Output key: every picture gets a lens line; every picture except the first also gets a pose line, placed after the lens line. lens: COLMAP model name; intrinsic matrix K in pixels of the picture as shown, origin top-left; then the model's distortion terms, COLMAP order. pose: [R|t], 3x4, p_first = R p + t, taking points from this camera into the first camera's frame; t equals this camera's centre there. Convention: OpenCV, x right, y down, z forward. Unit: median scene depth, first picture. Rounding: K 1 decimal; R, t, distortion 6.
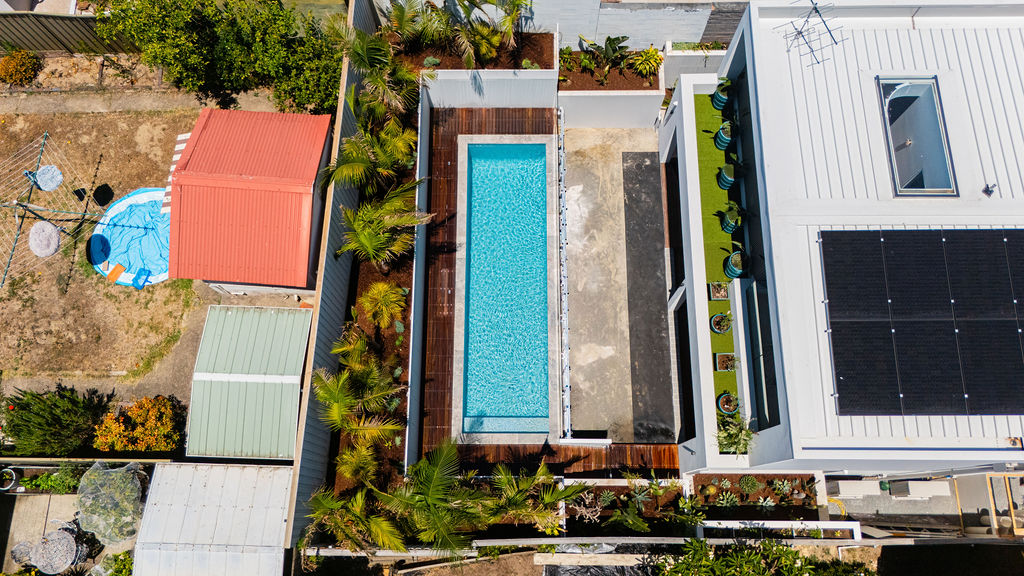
lens RADIAL K [[761.5, 0, 512.0], [0, 761.5, 288.0], [0, 0, 1]] dist [0.010118, -0.010605]
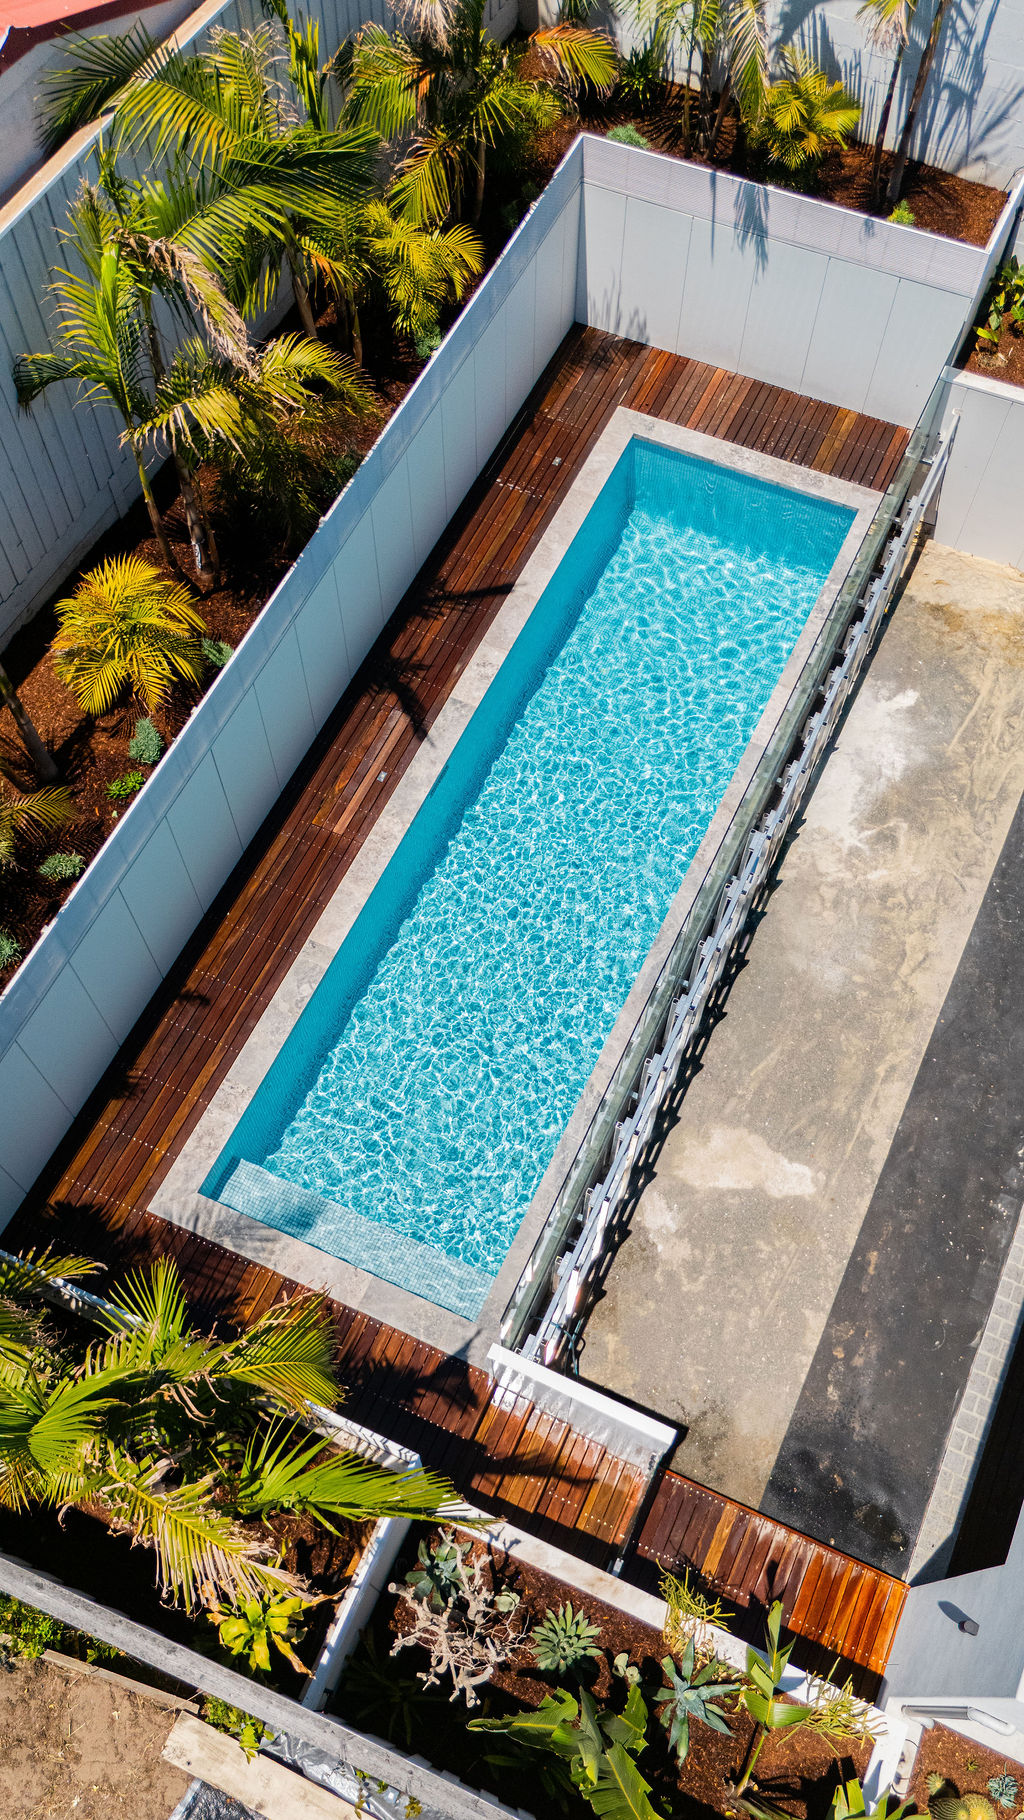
lens RADIAL K [[1468.0, 0, 494.9], [0, 1468.0, 974.5], [0, 0, 1]] dist [0.010773, -0.000650]
pose [[0.906794, 0.381155, -0.180124, 0.103178], [-0.405422, 0.905580, -0.124734, 0.142464], [0.115574, 0.186135, 0.975703, 0.470878]]
